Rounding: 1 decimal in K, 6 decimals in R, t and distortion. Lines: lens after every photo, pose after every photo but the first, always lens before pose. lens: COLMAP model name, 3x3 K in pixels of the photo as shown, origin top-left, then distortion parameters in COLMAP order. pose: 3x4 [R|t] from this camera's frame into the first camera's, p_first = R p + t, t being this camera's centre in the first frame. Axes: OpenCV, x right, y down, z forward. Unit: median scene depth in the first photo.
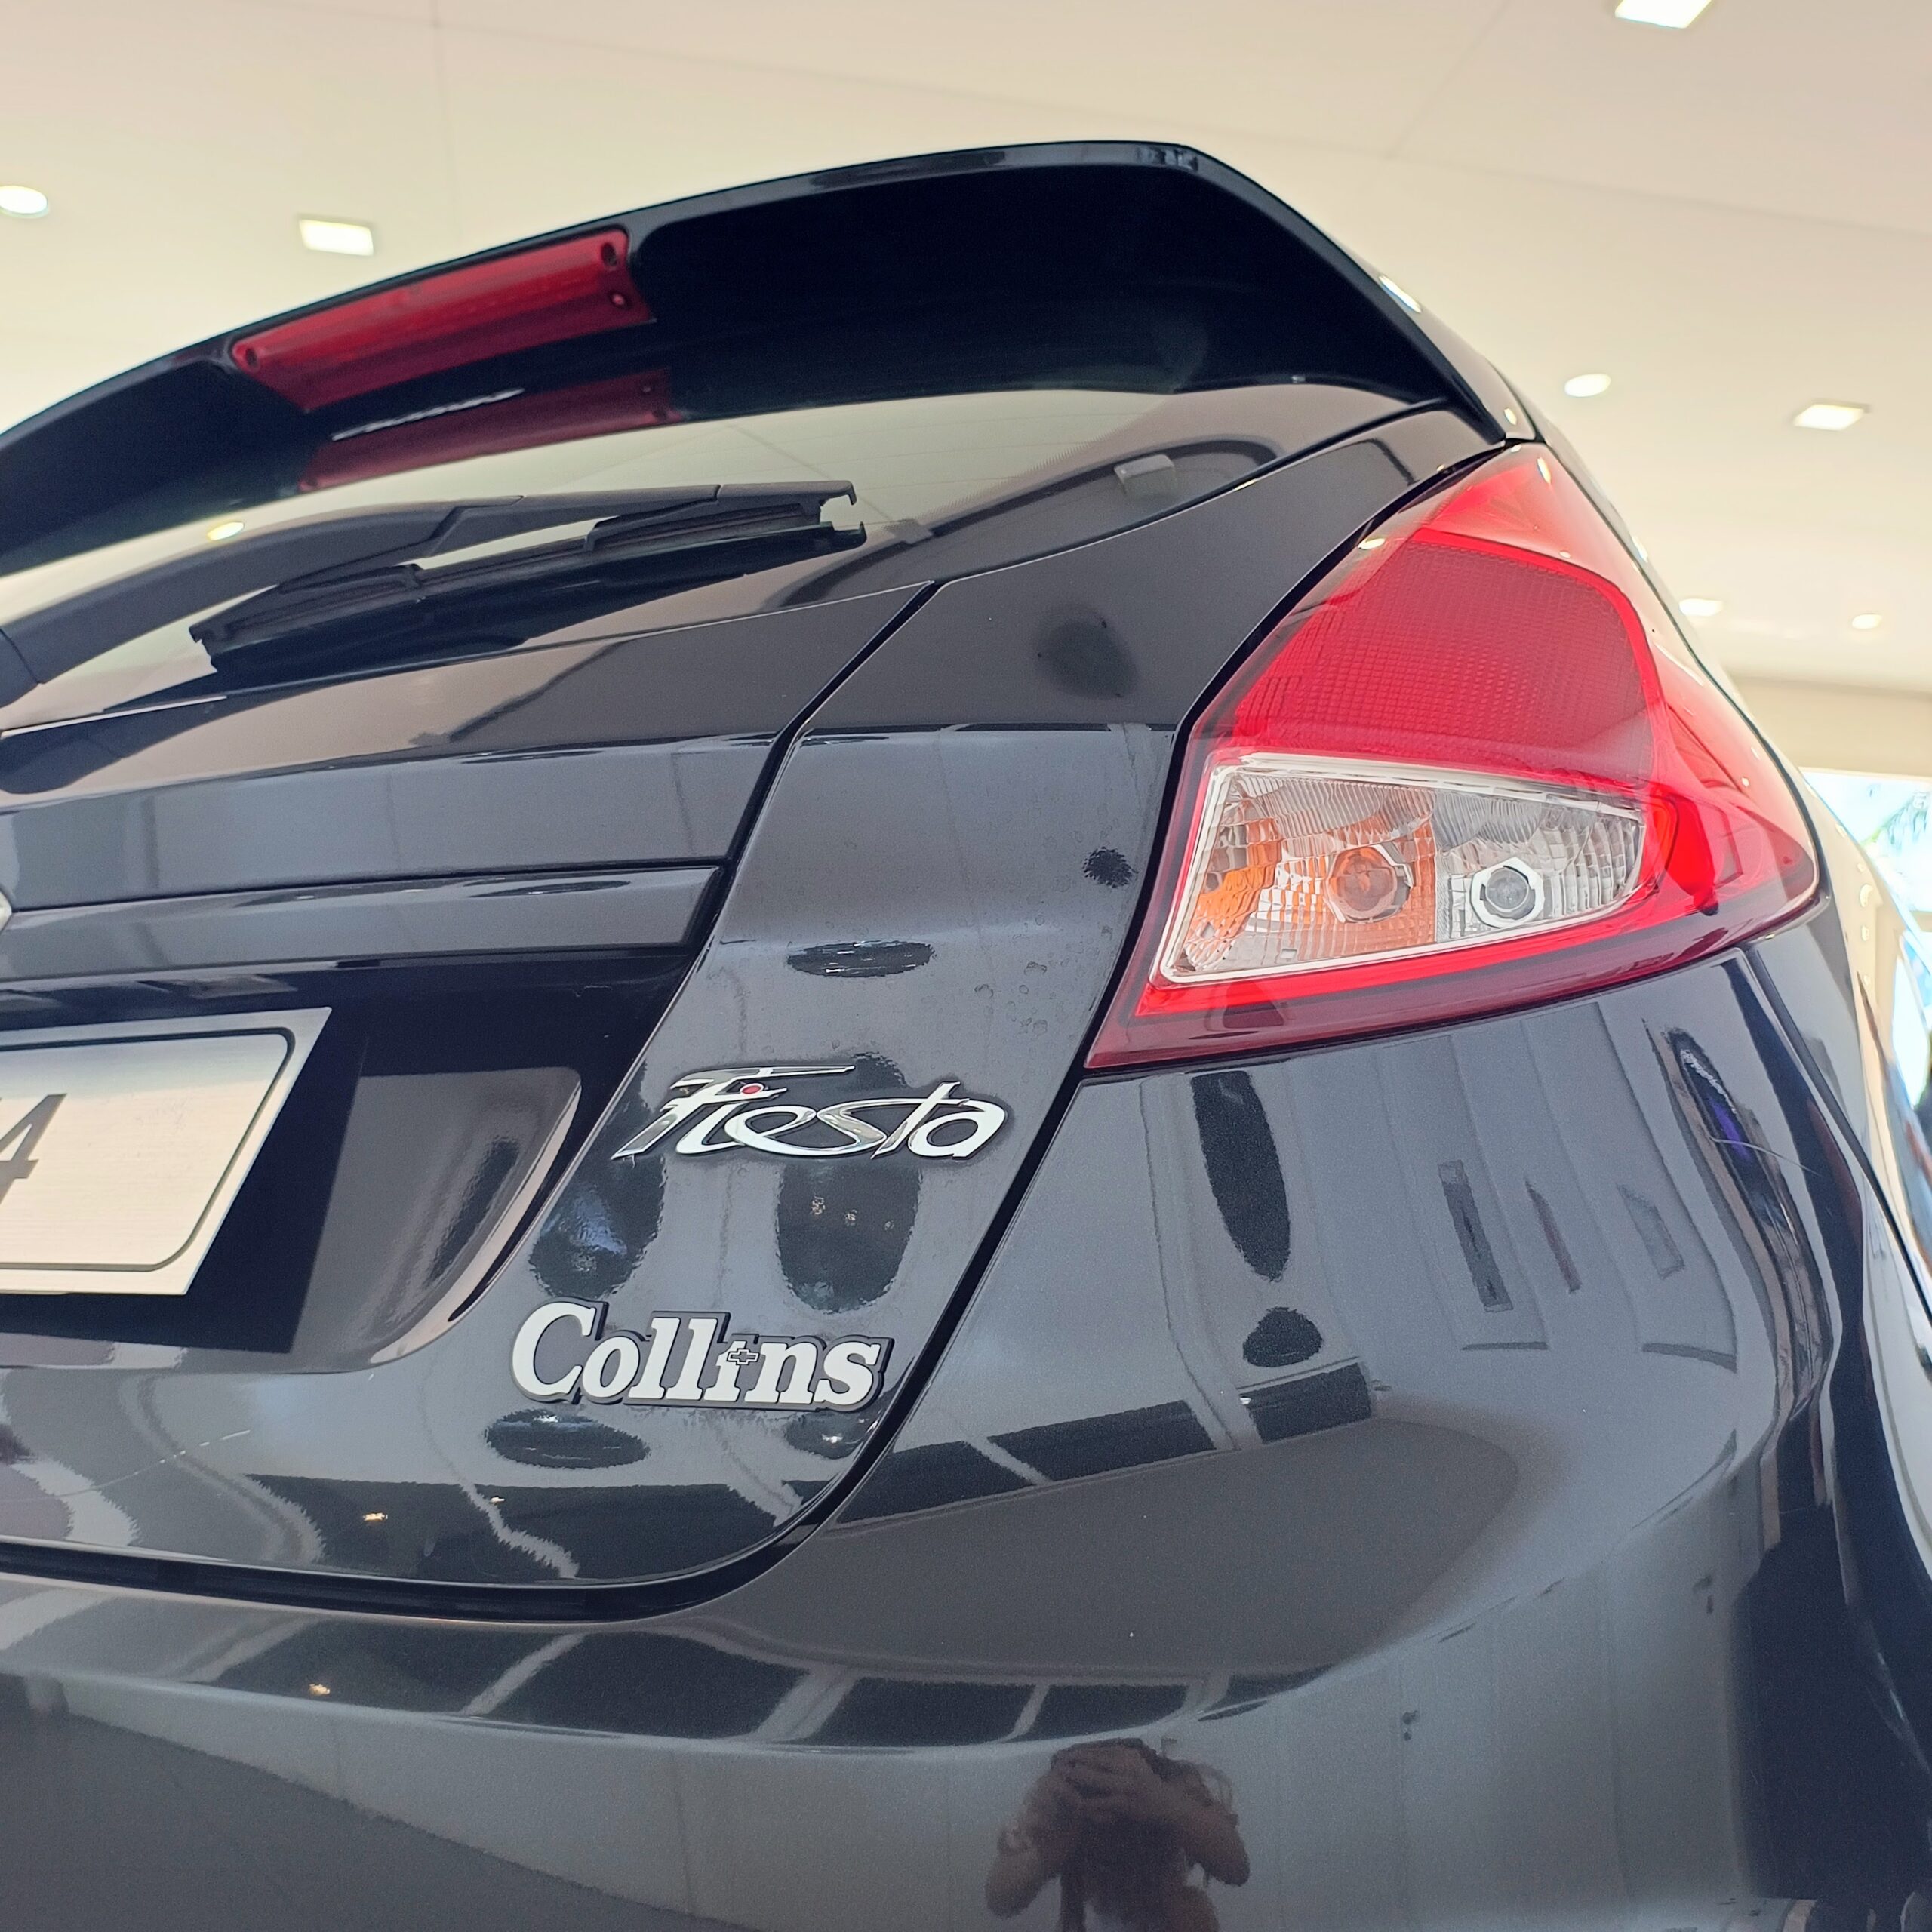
lens RADIAL K [[1854.6, 0, 983.6], [0, 1854.6, 940.2], [0, 0, 1]] dist [0.102381, -0.203143]
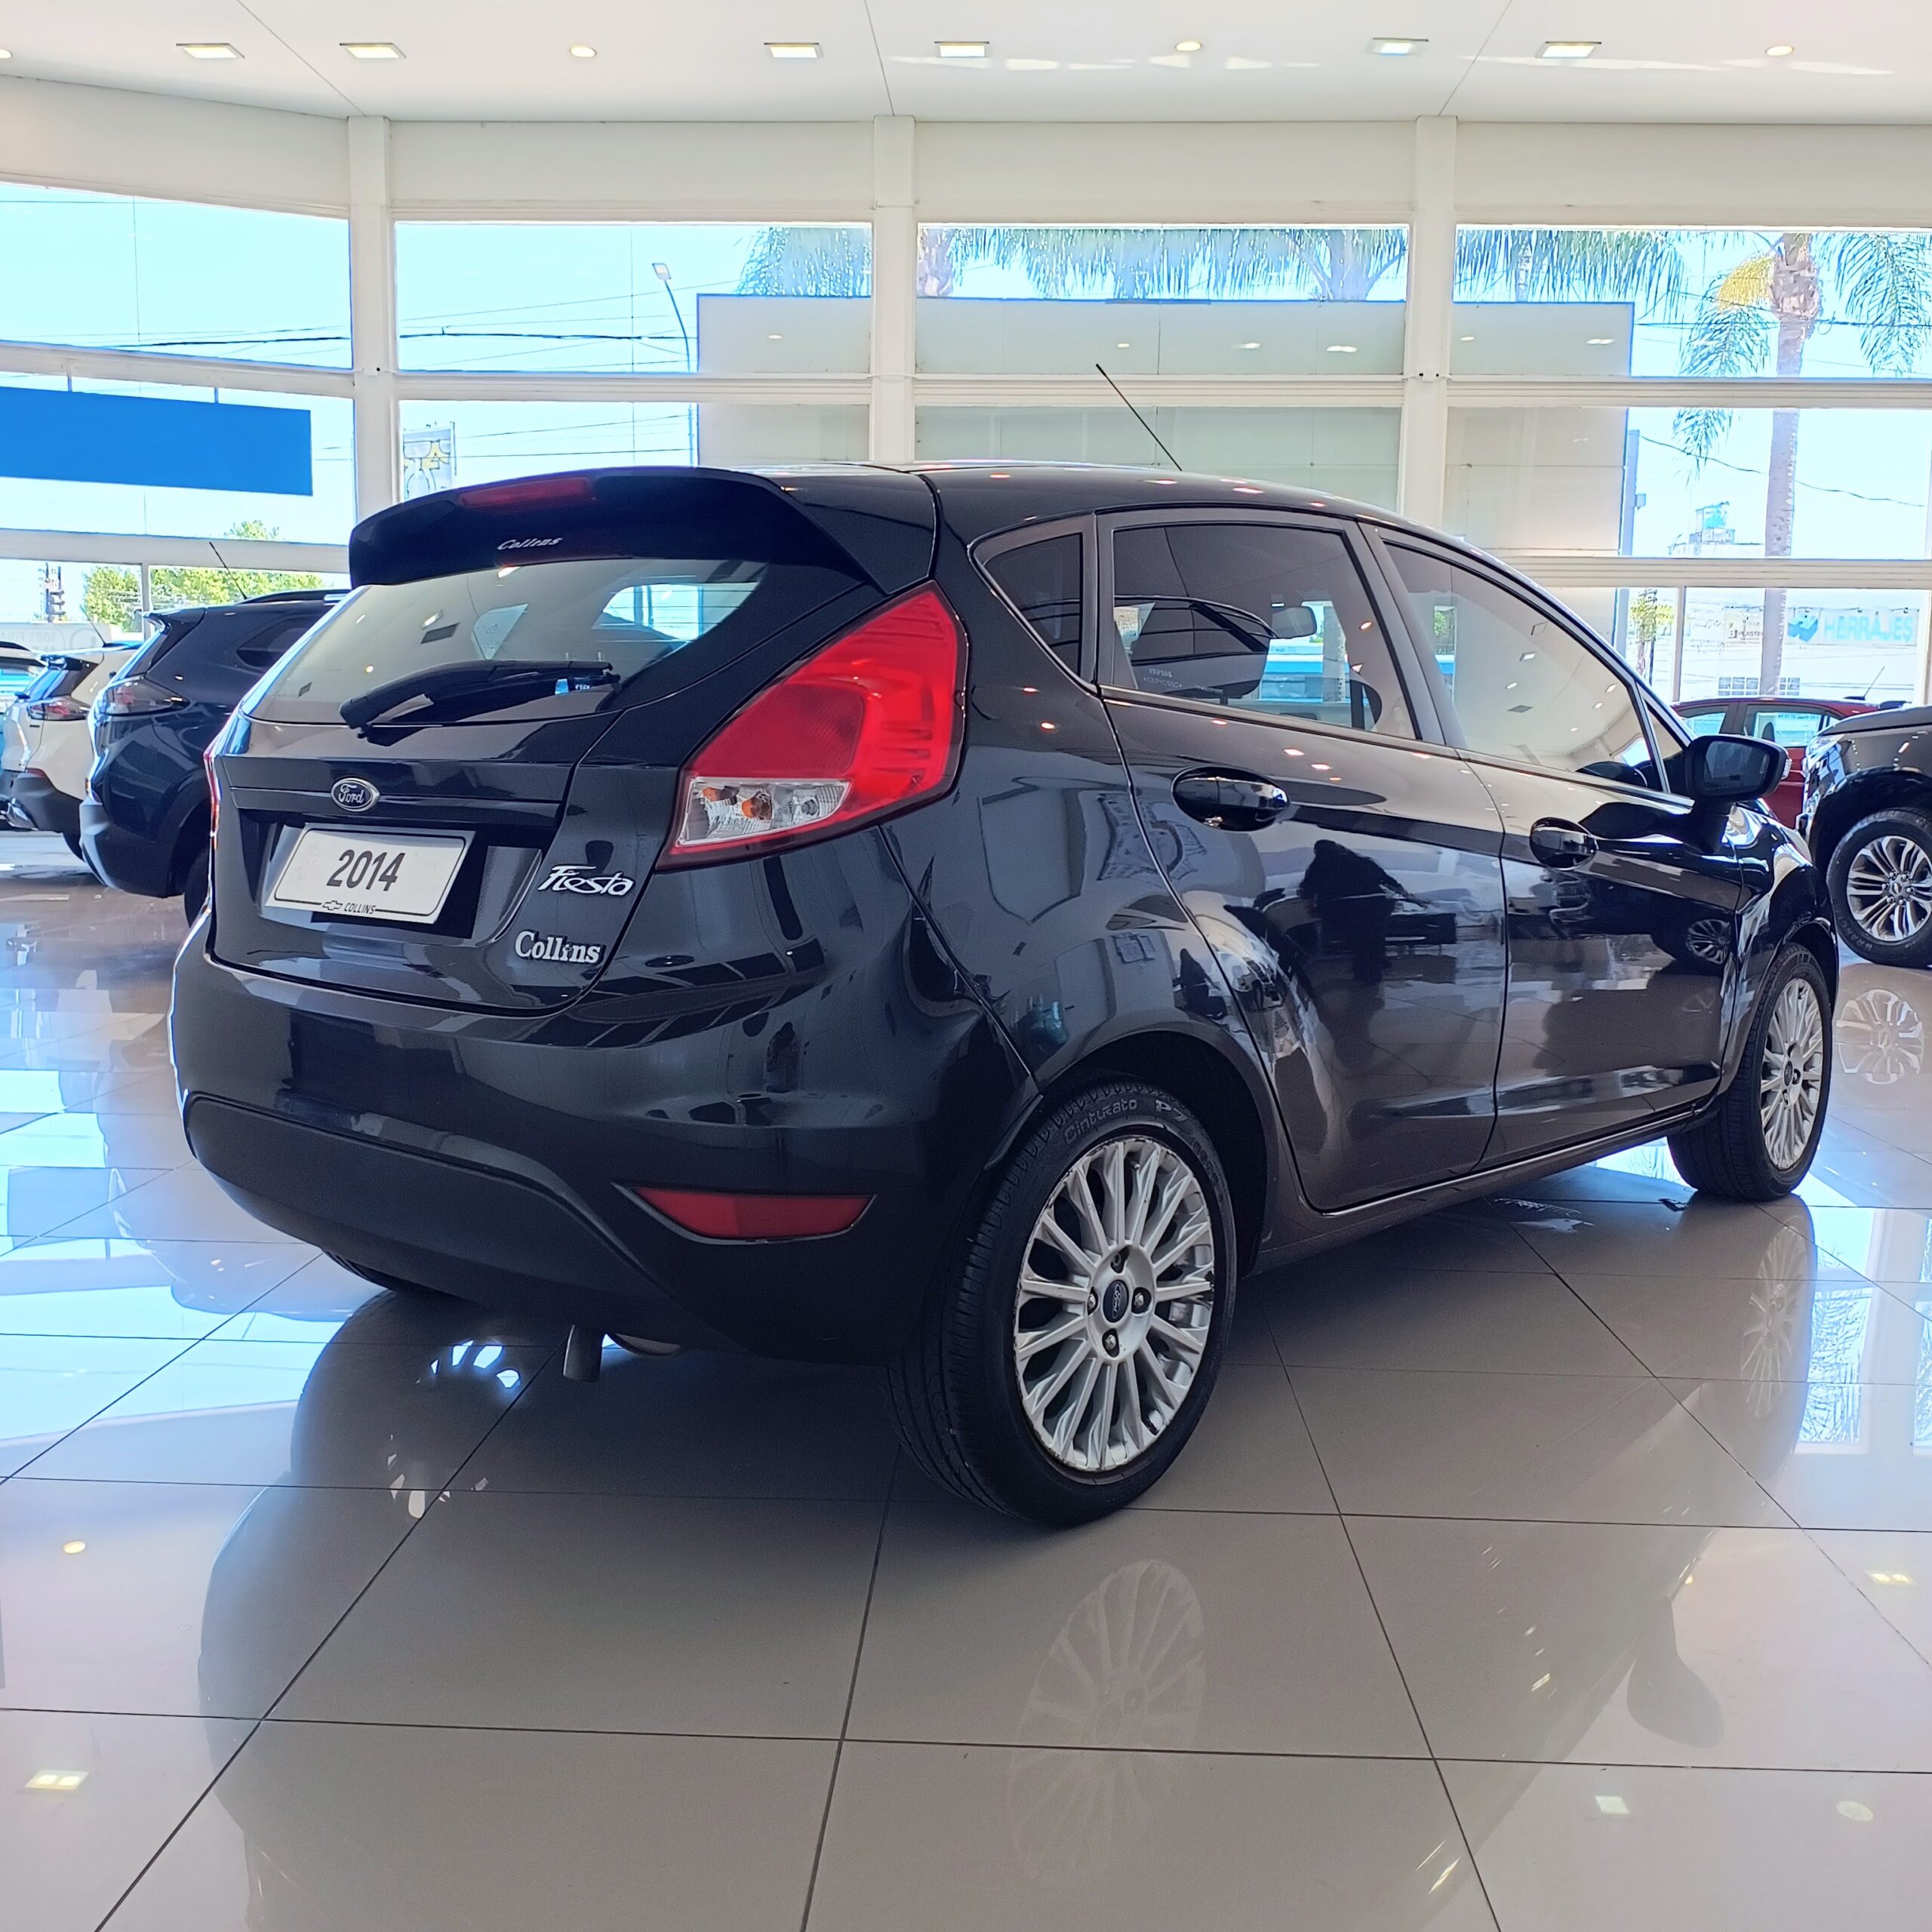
lens RADIAL K [[1854.6, 0, 983.6], [0, 1854.6, 940.2], [0, 0, 1]] dist [0.102381, -0.203143]
pose [[0.967096, 0.027270, -0.252944, 1.495036], [0.038540, 0.967061, 0.251609, -0.638328], [0.251474, -0.253078, 0.934191, -2.057626]]
